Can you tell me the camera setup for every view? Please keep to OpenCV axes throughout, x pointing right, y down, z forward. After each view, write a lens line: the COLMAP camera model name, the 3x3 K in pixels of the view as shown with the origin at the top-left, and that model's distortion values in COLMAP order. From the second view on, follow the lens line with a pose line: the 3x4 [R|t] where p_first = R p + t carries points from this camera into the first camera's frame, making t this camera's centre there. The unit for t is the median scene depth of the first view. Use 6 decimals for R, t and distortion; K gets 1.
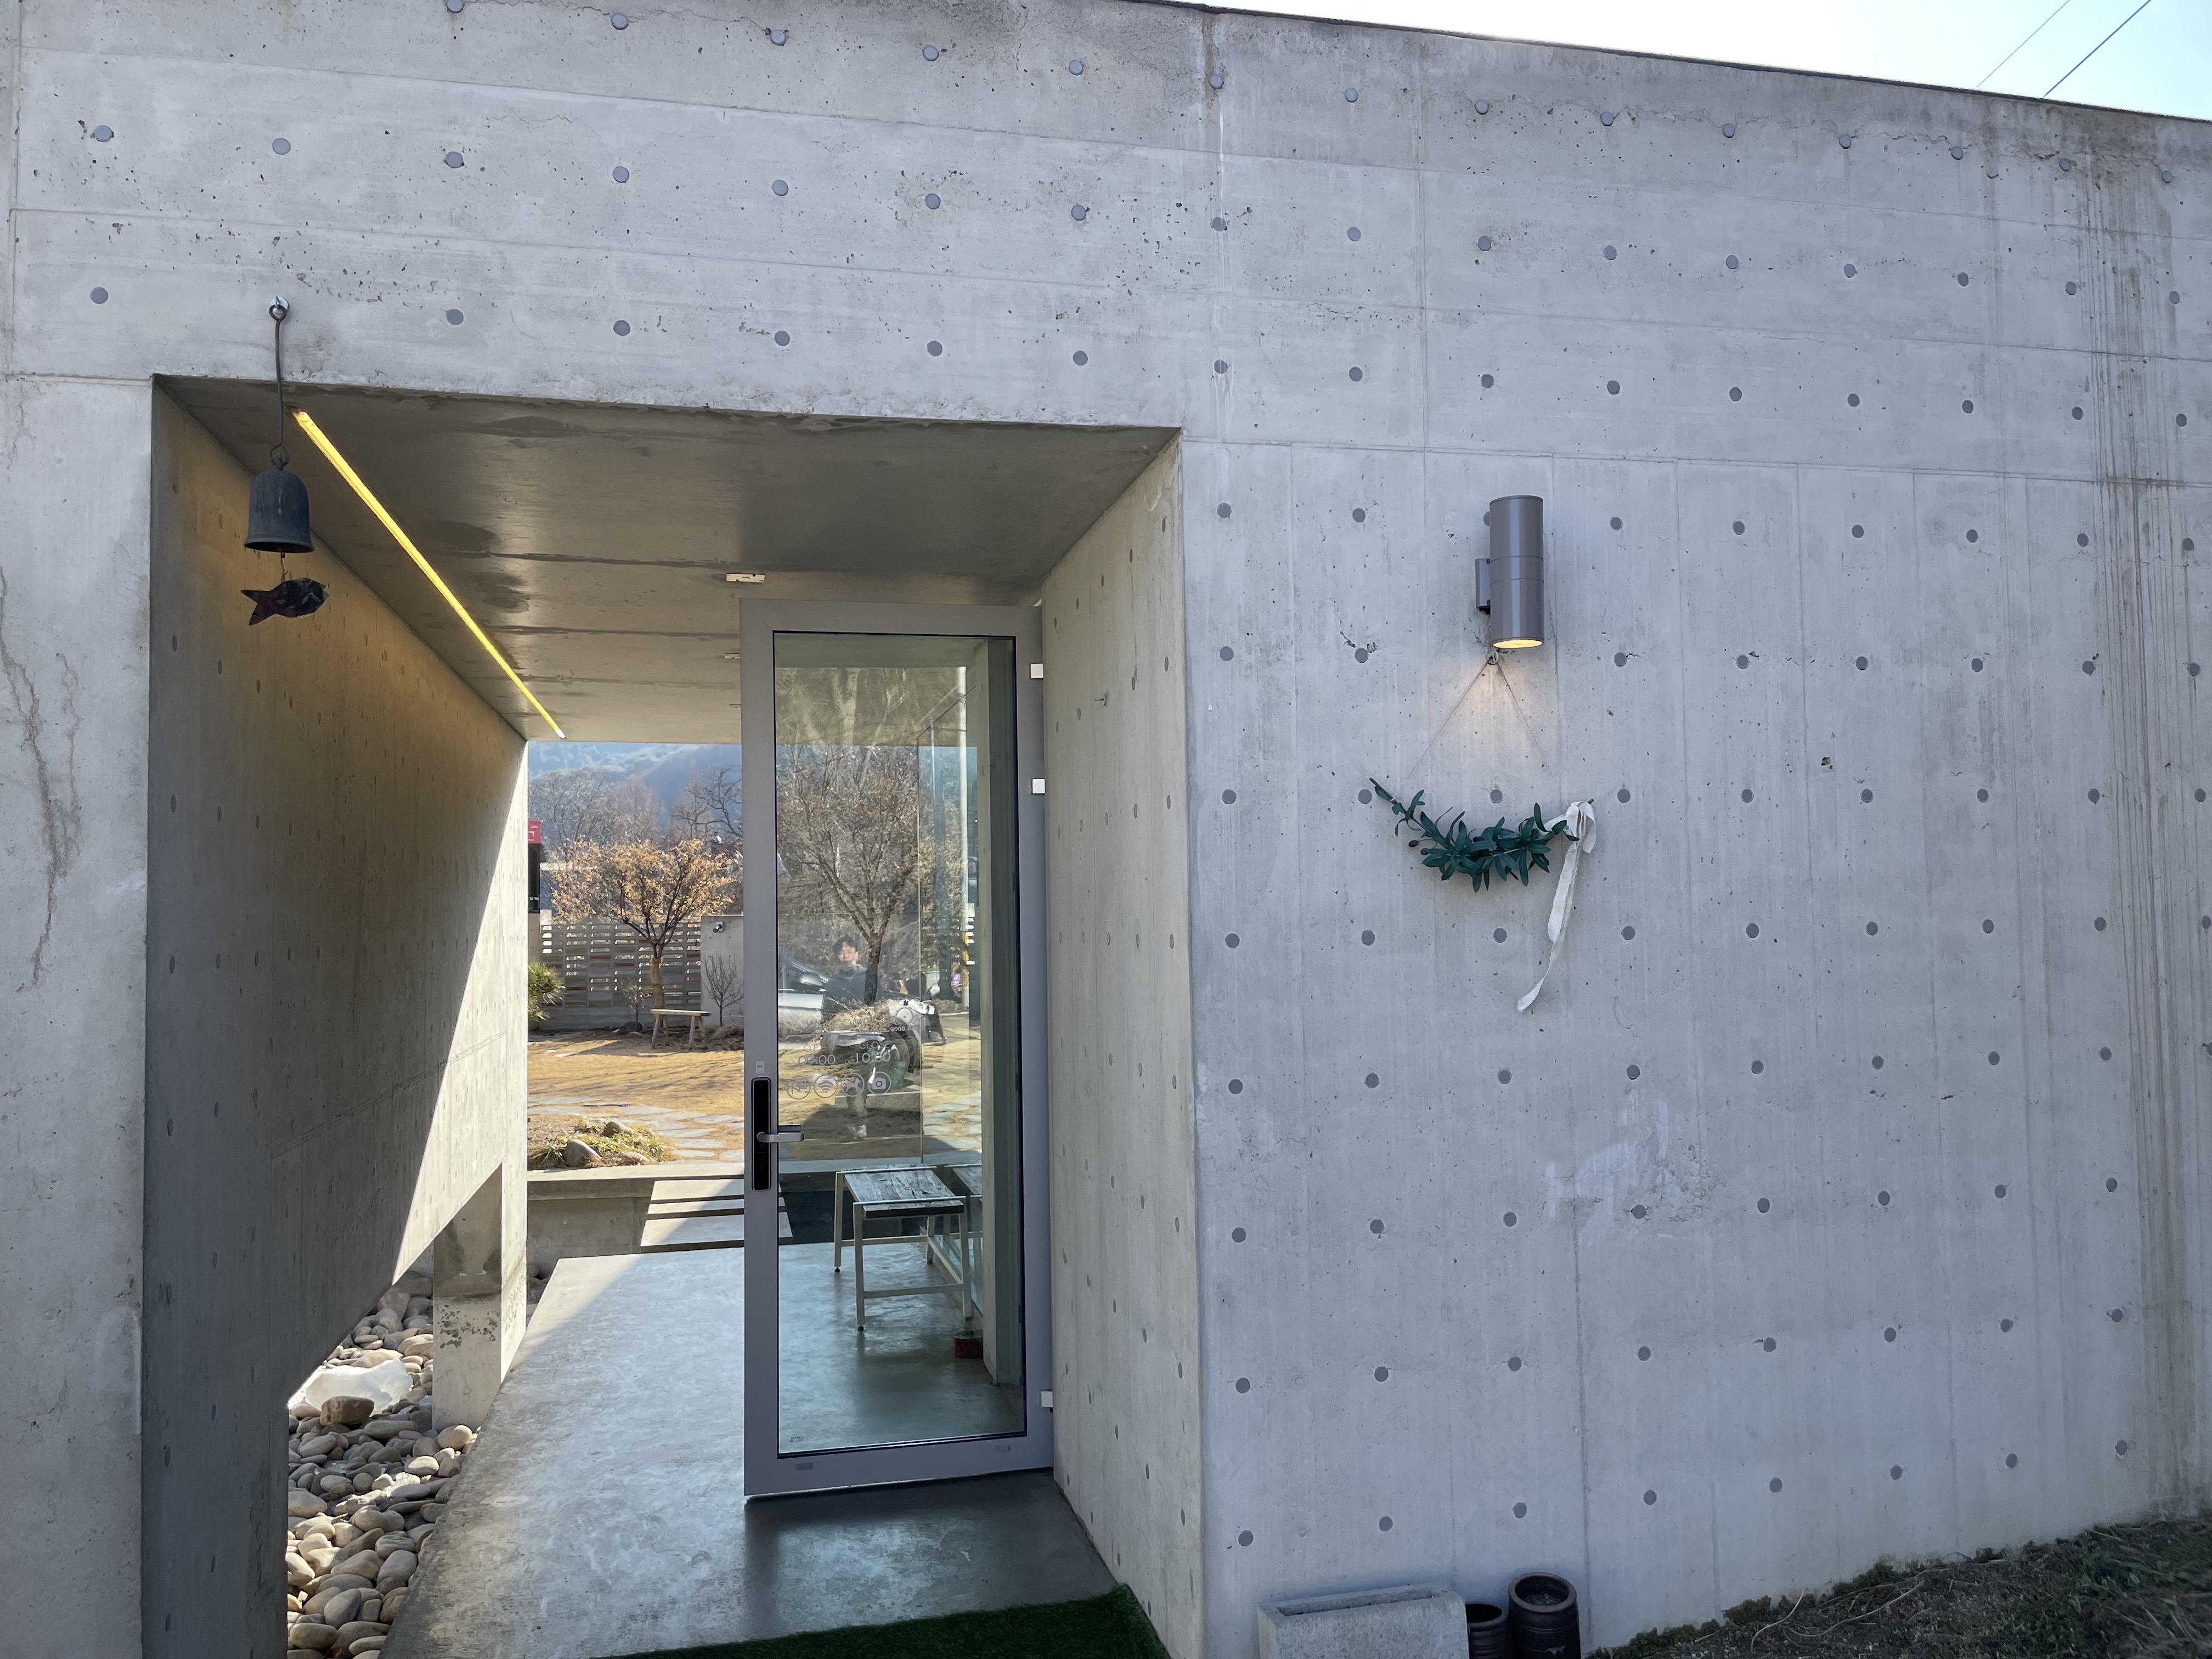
lens RADIAL K [[1674.6, 0, 1092.2], [0, 1674.6, 835.3], [0, 0, 1]] dist [0.089962, -0.134499]
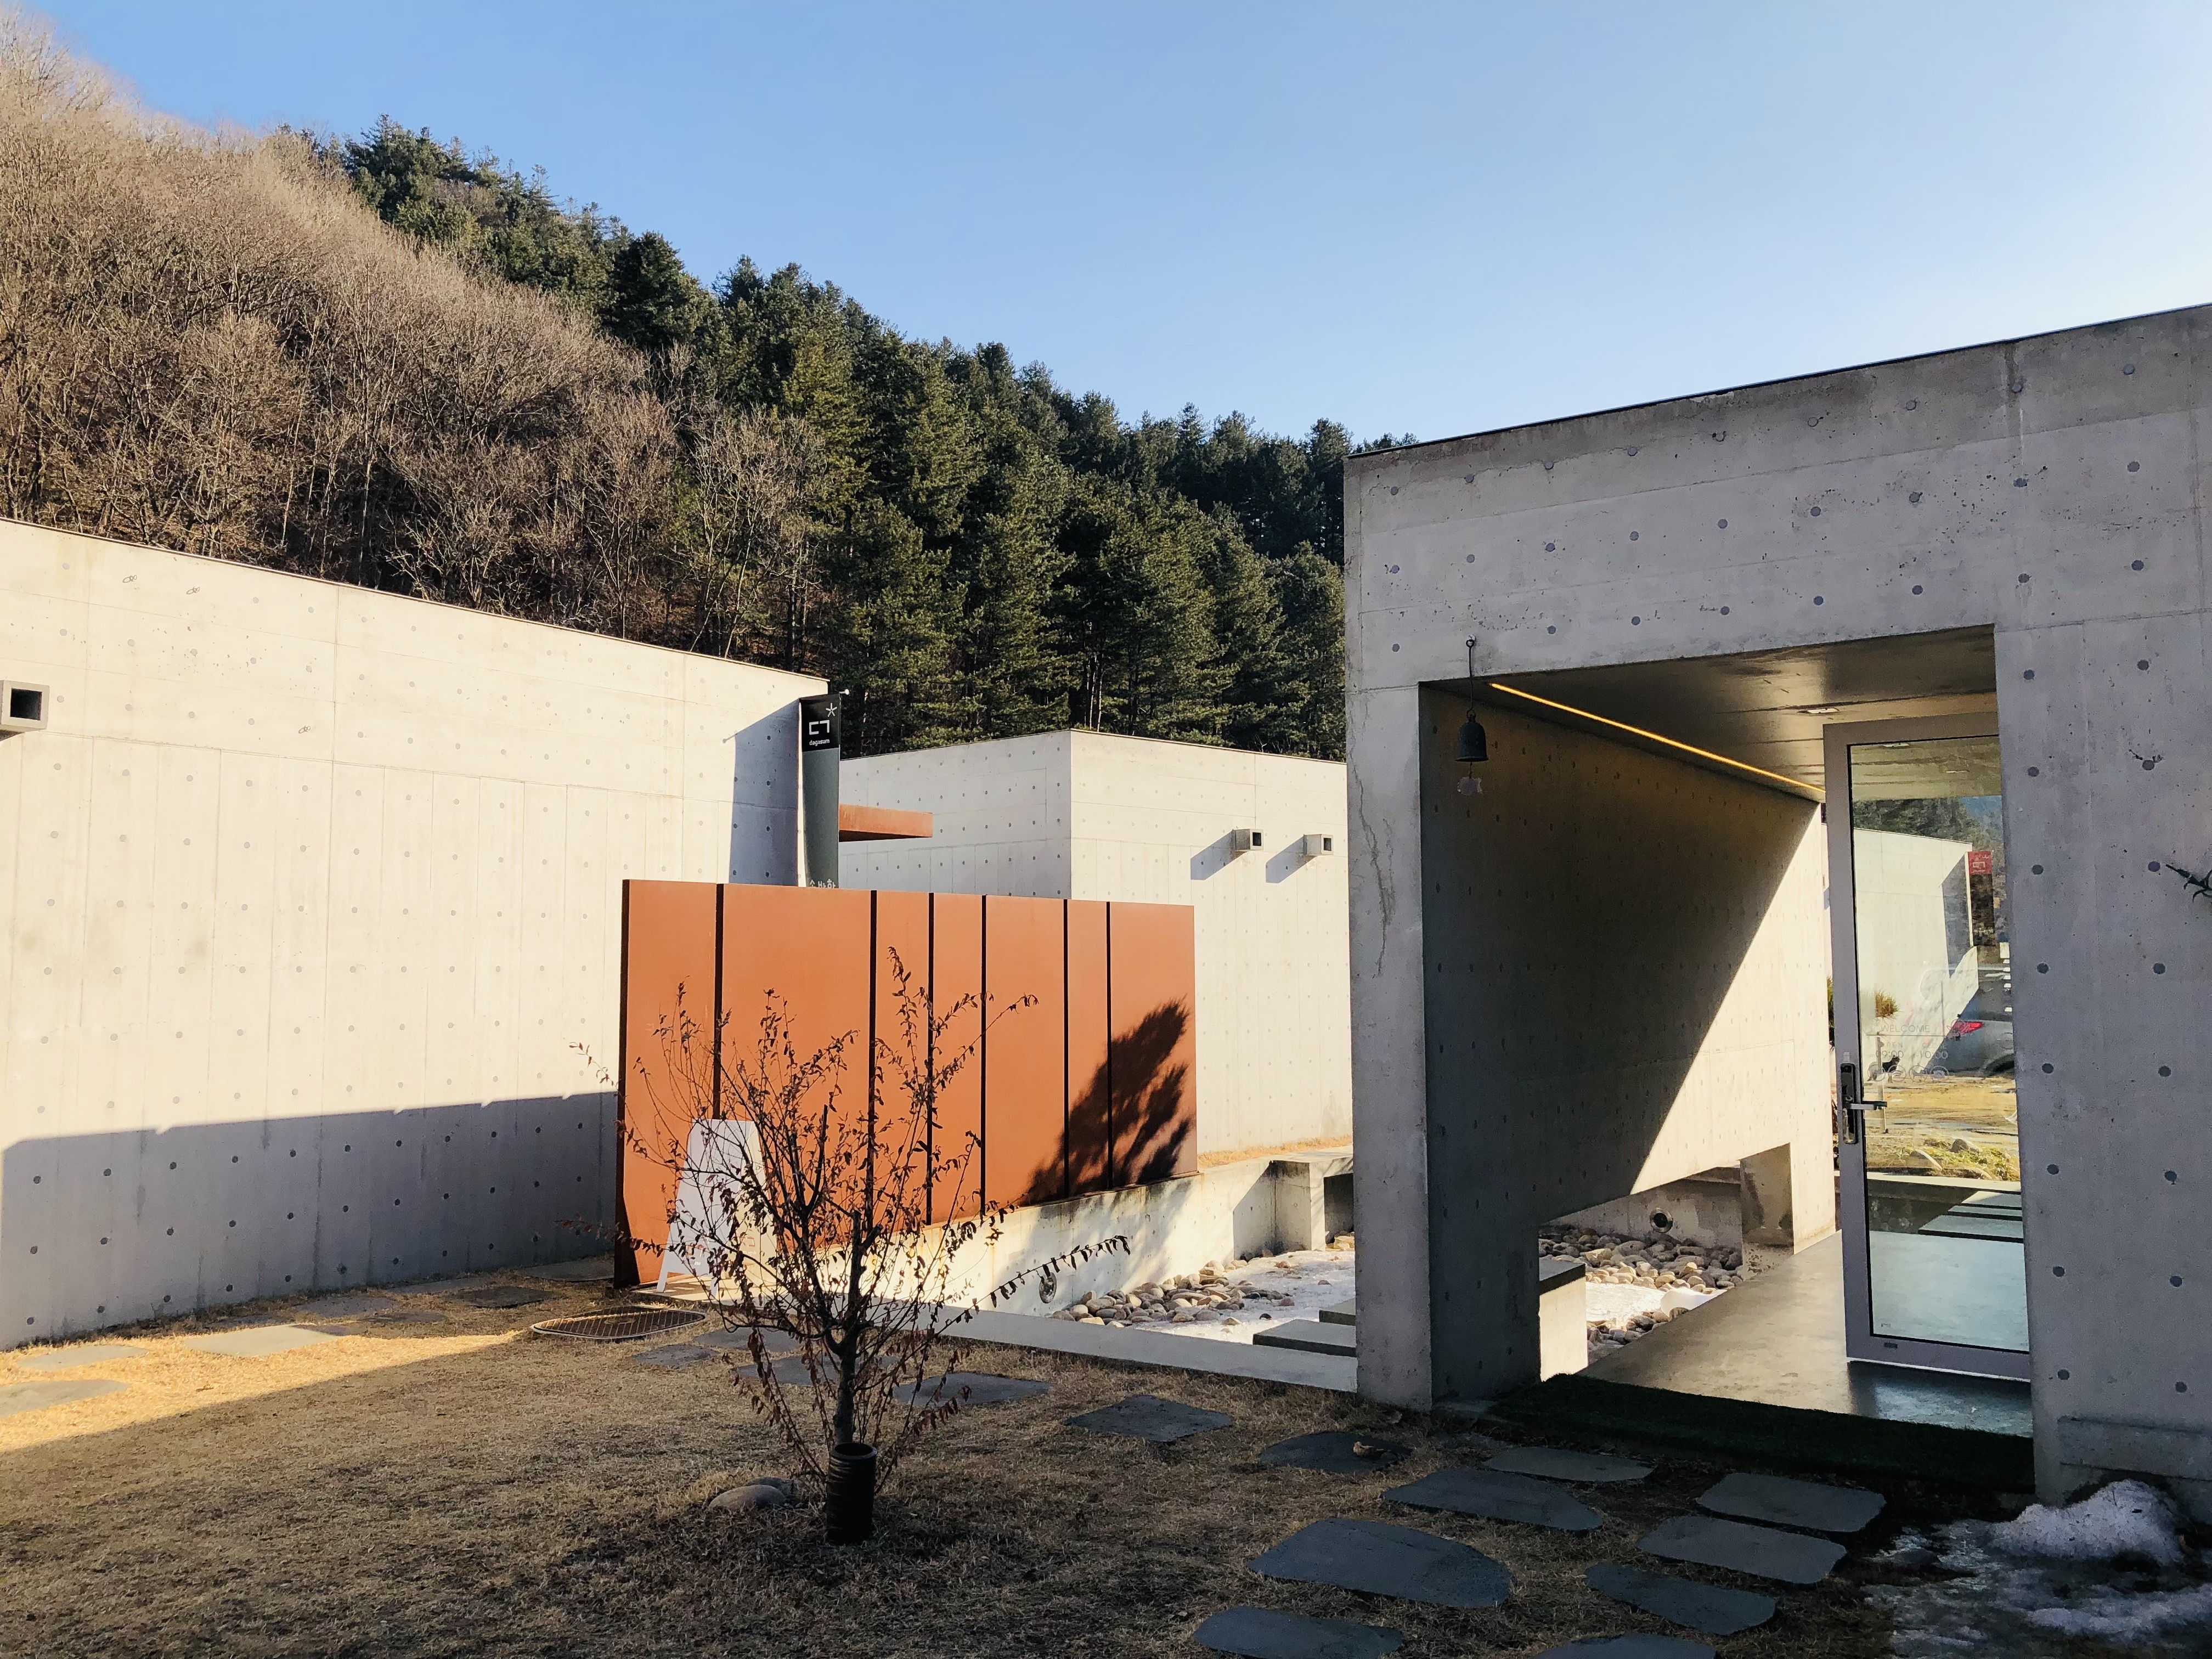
lens RADIAL K [[1785.2, 0, 1106.0], [0, 1785.2, 829.5], [0, 0, 1]] dist [0.004080, 0.003356]
pose [[0.677333, -0.037902, -0.734699, 0.678876], [0.024075, 0.999279, -0.029356, -0.031887], [0.735282, 0.002196, 0.677757, -0.656398]]
